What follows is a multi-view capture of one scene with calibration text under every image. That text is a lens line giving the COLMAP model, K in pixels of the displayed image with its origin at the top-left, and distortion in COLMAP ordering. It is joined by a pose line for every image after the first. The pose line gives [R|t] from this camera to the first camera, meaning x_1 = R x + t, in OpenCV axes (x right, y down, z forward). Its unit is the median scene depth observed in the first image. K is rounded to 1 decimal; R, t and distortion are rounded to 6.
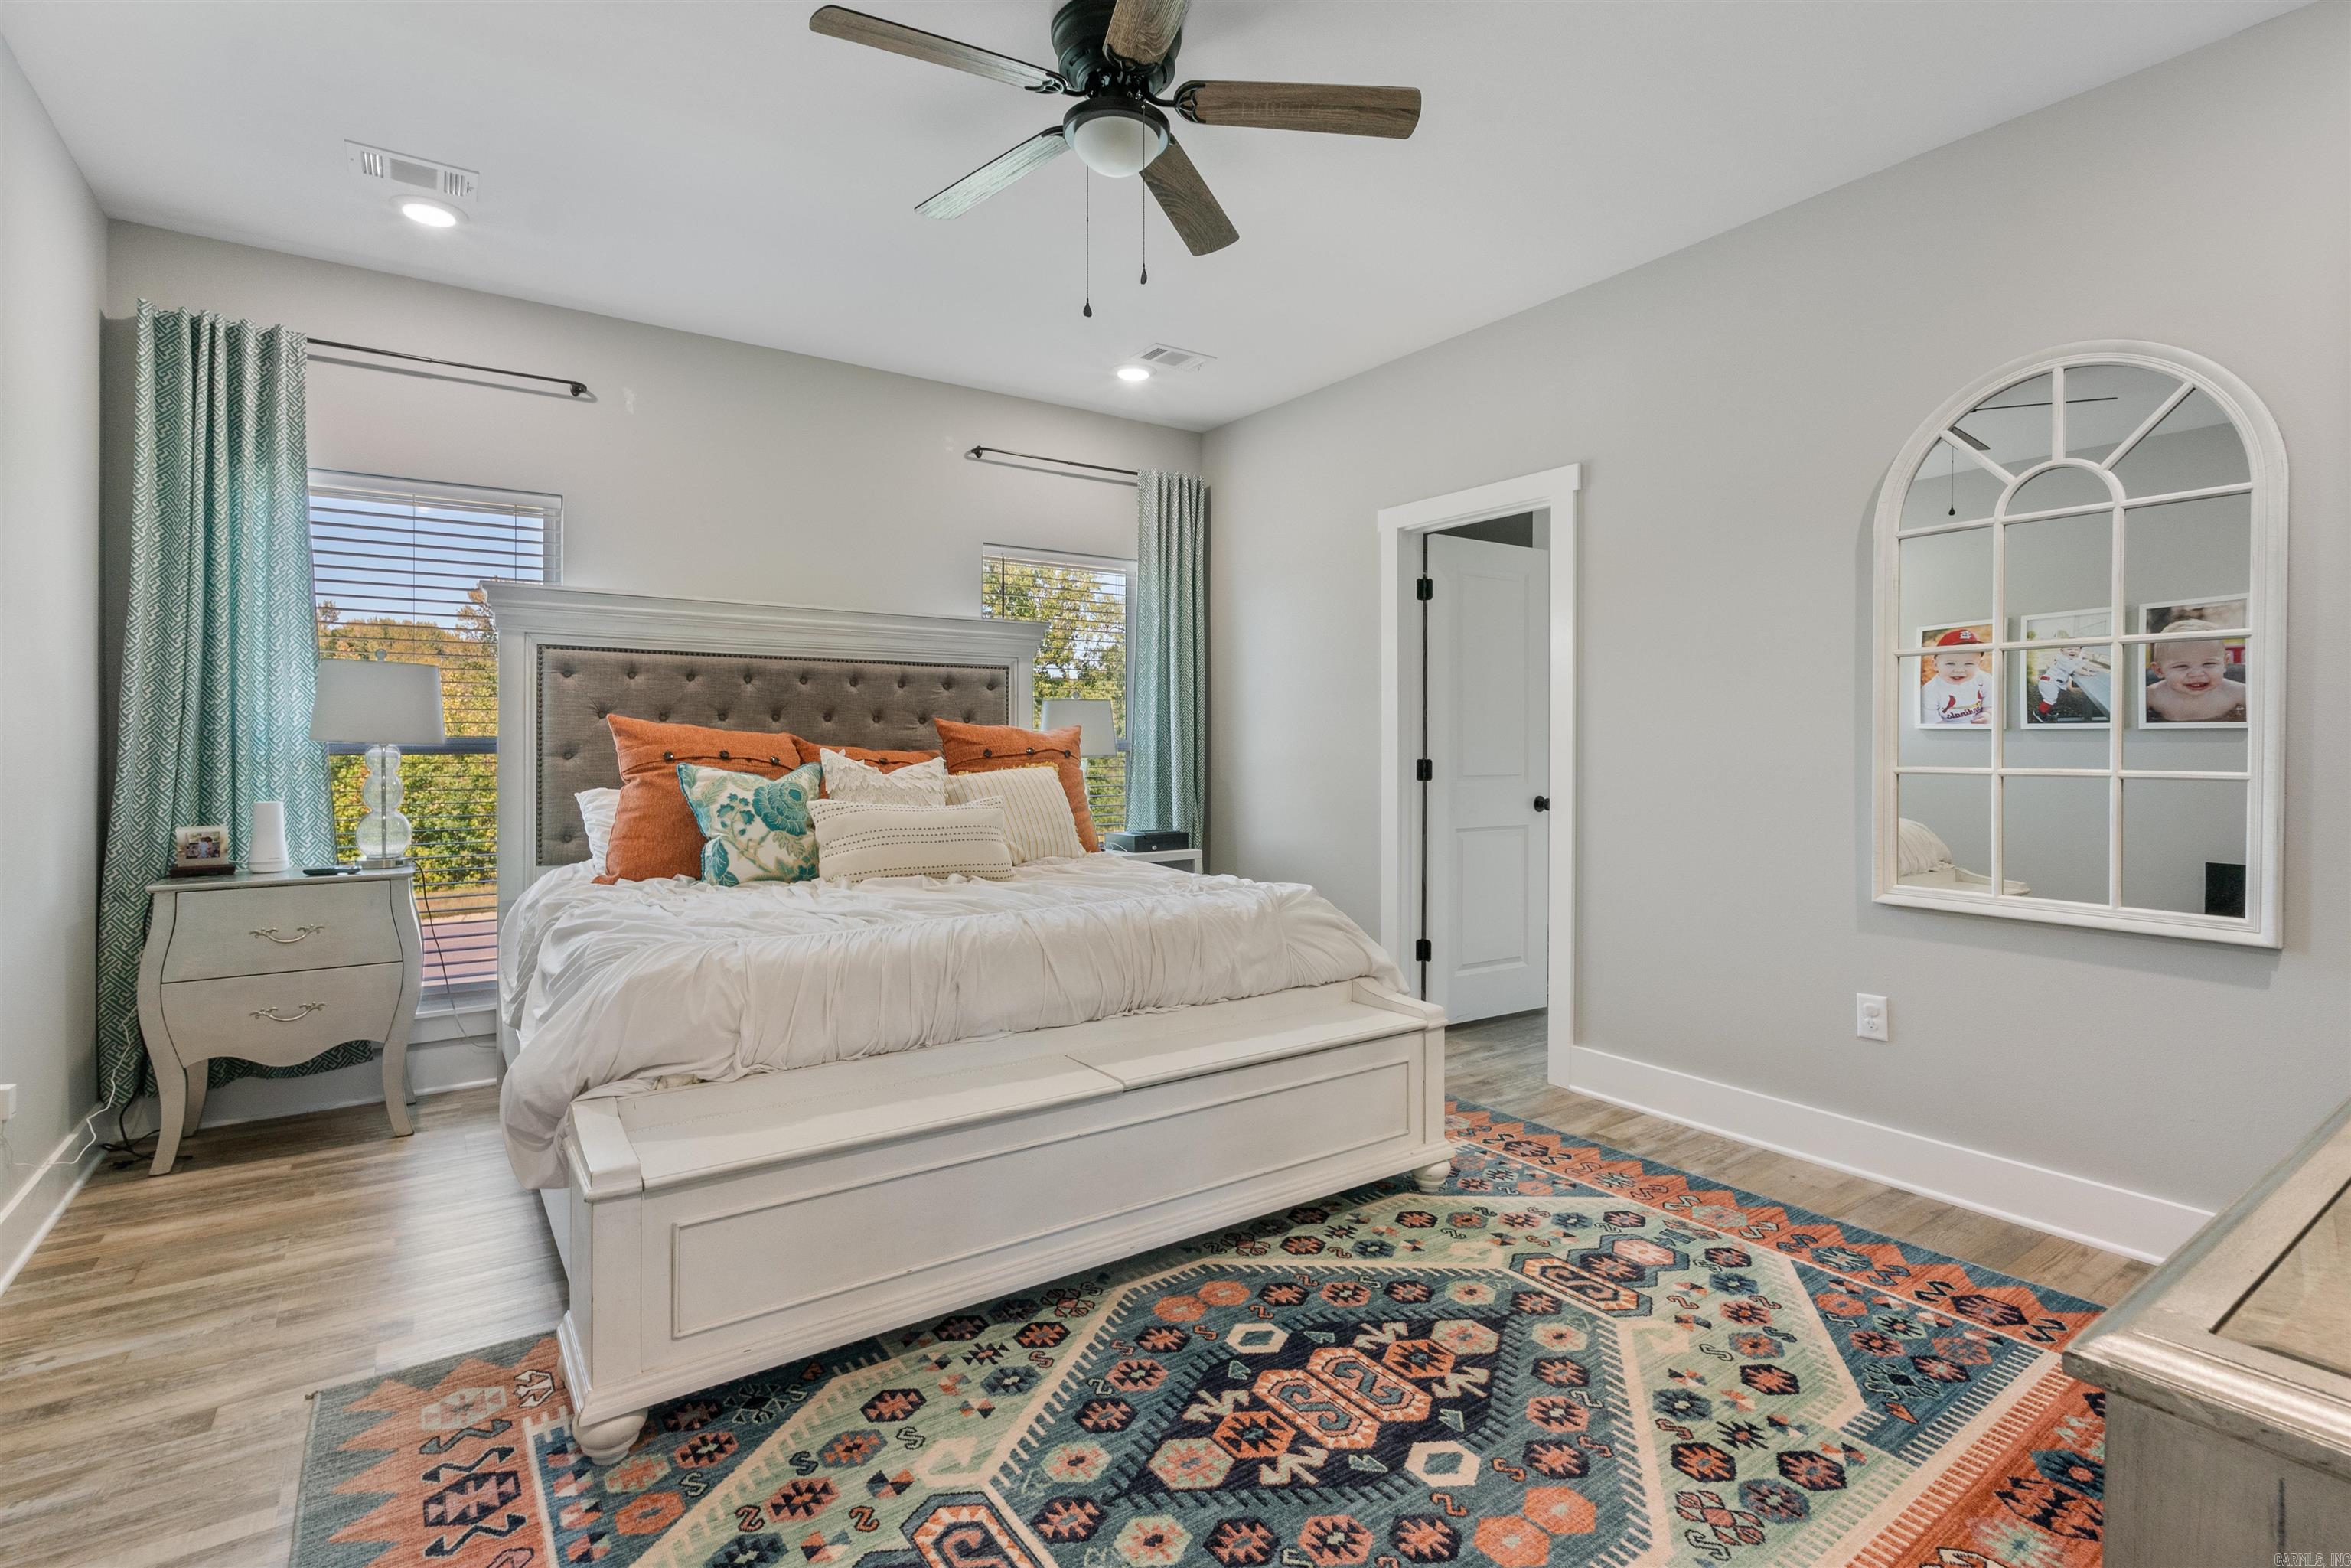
lens RADIAL K [[1087.3, 0, 1171.6], [0, 1087.3, 761.7], [0, 0, 1]] dist [-0.011435, 0.002895]
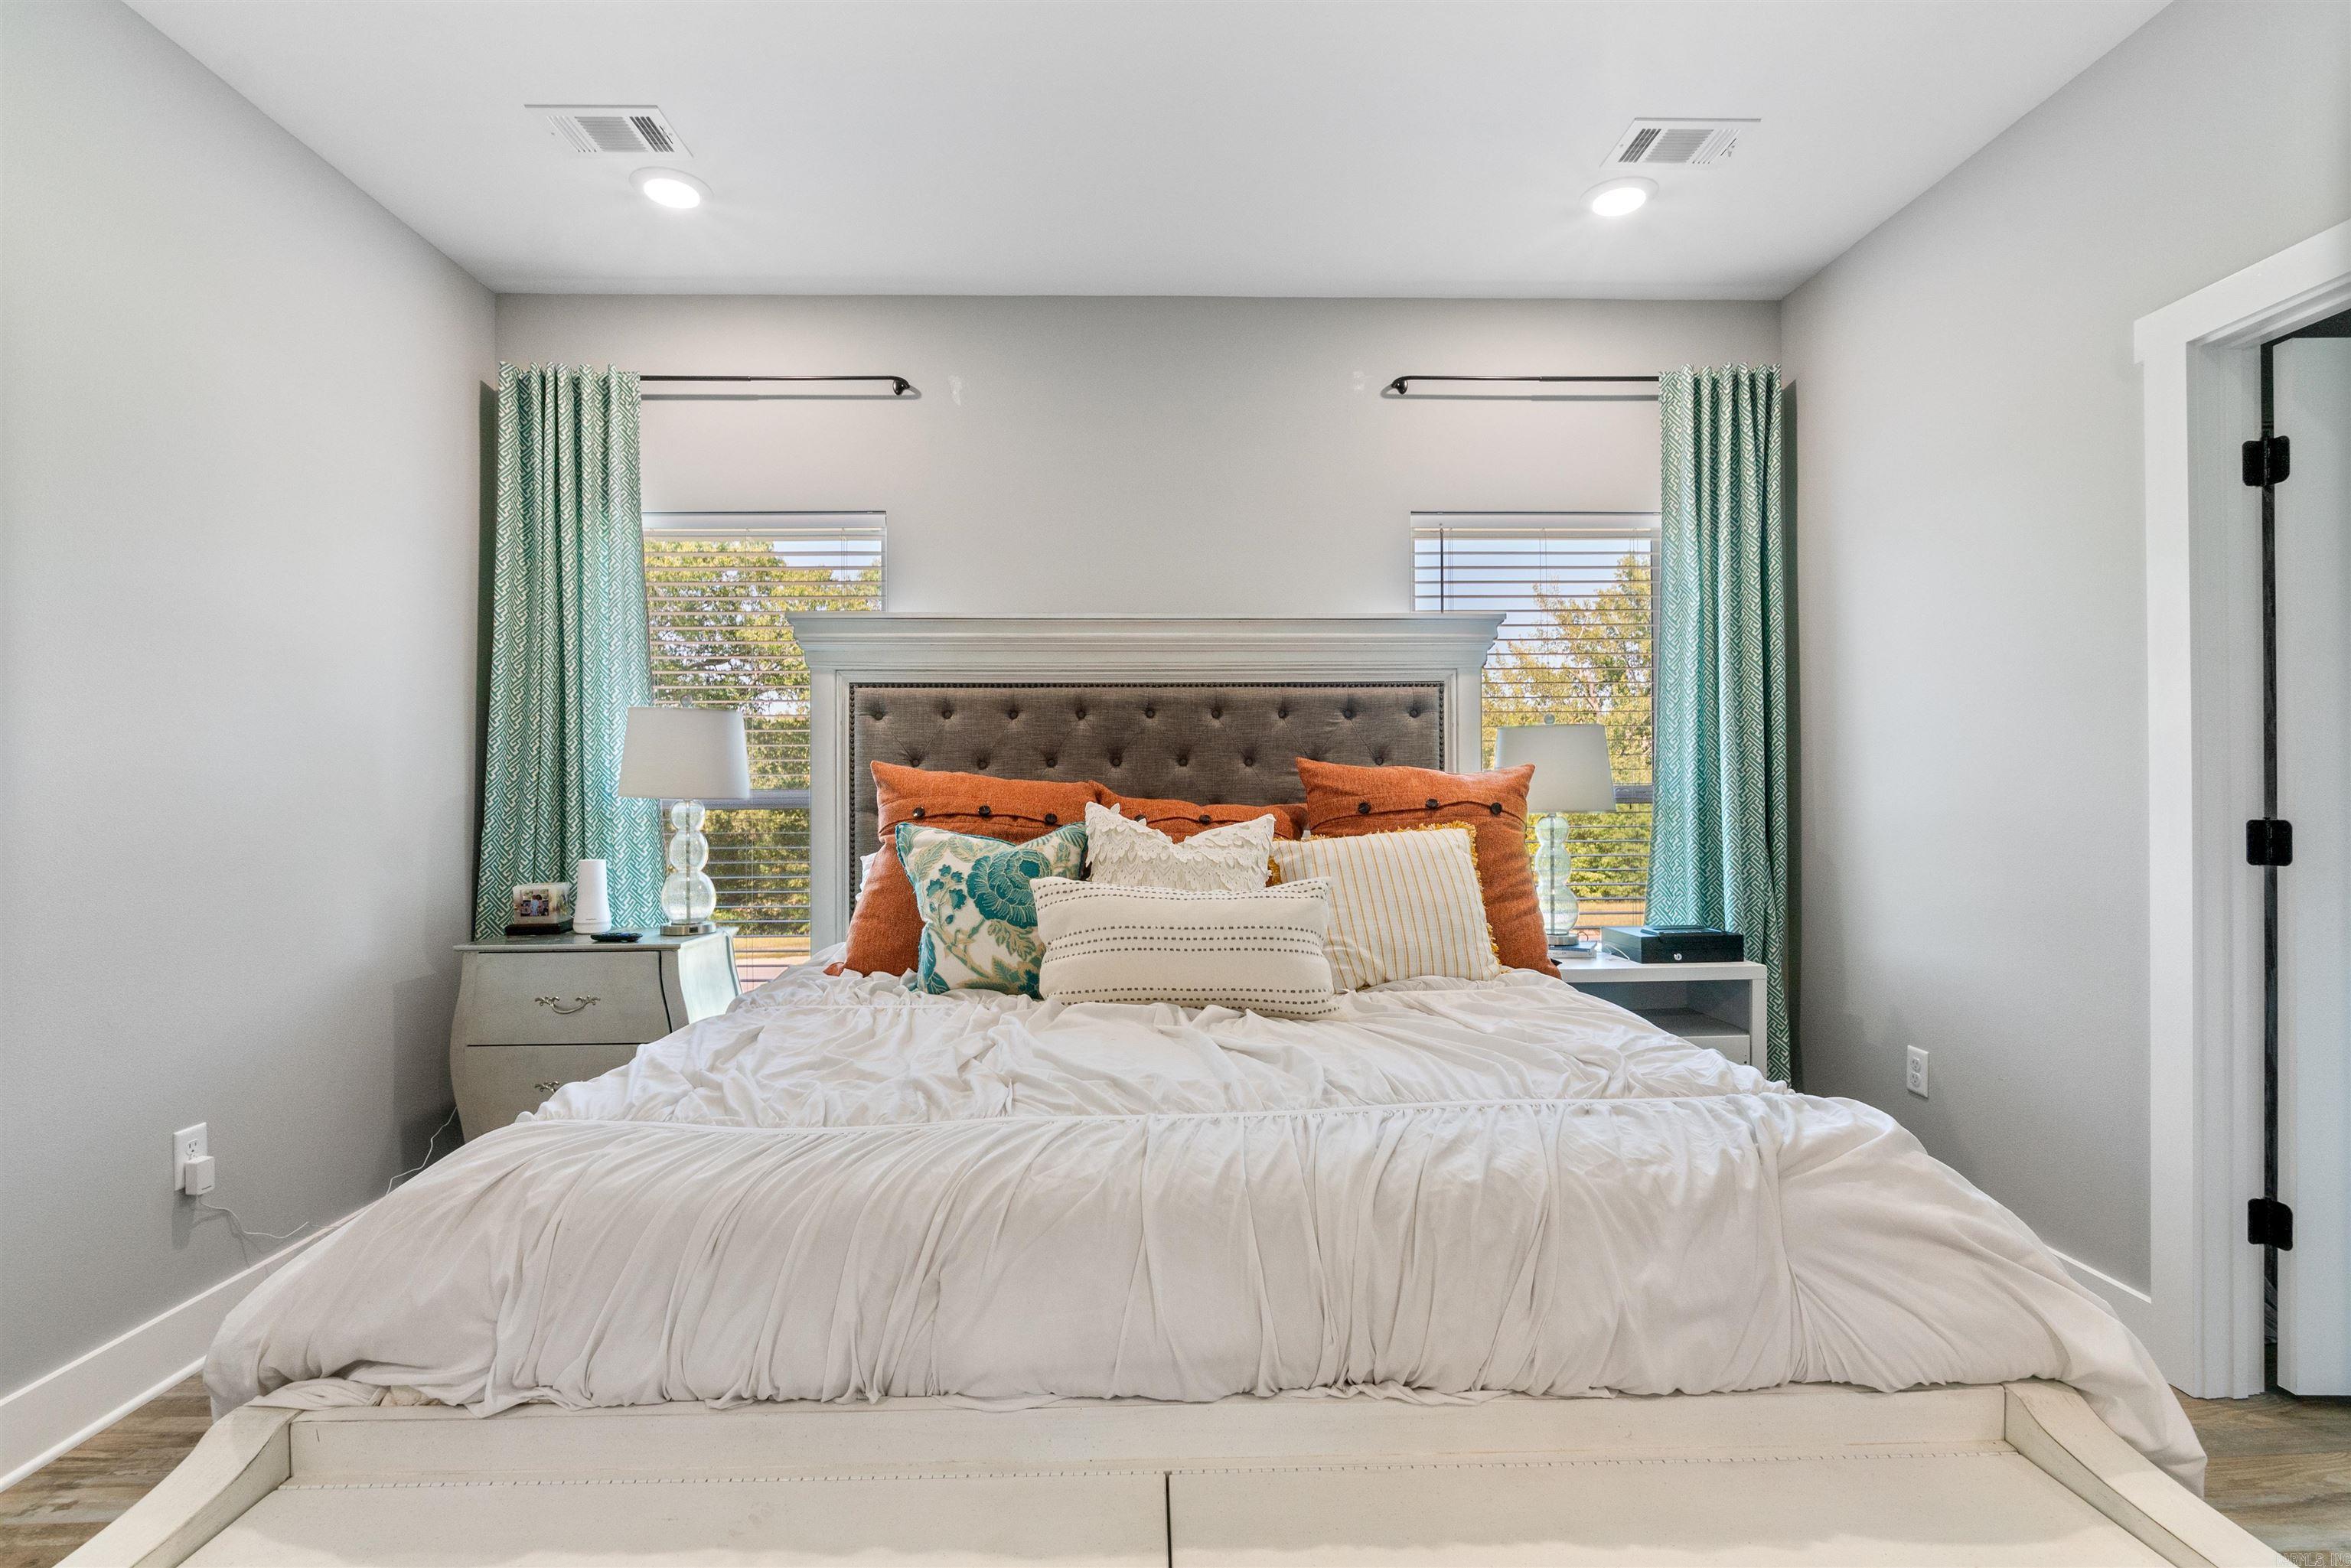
lens RADIAL K [[1087.3, 0, 1165.4], [0, 1087.3, 799.1], [0, 0, 1]] dist [-0.011435, 0.002895]
pose [[0.838746, -0.004125, -0.544508, 0.100694], [-0.002002, 0.999941, -0.010660, -0.006439], [0.544520, 0.010031, 0.838688, 0.405953]]
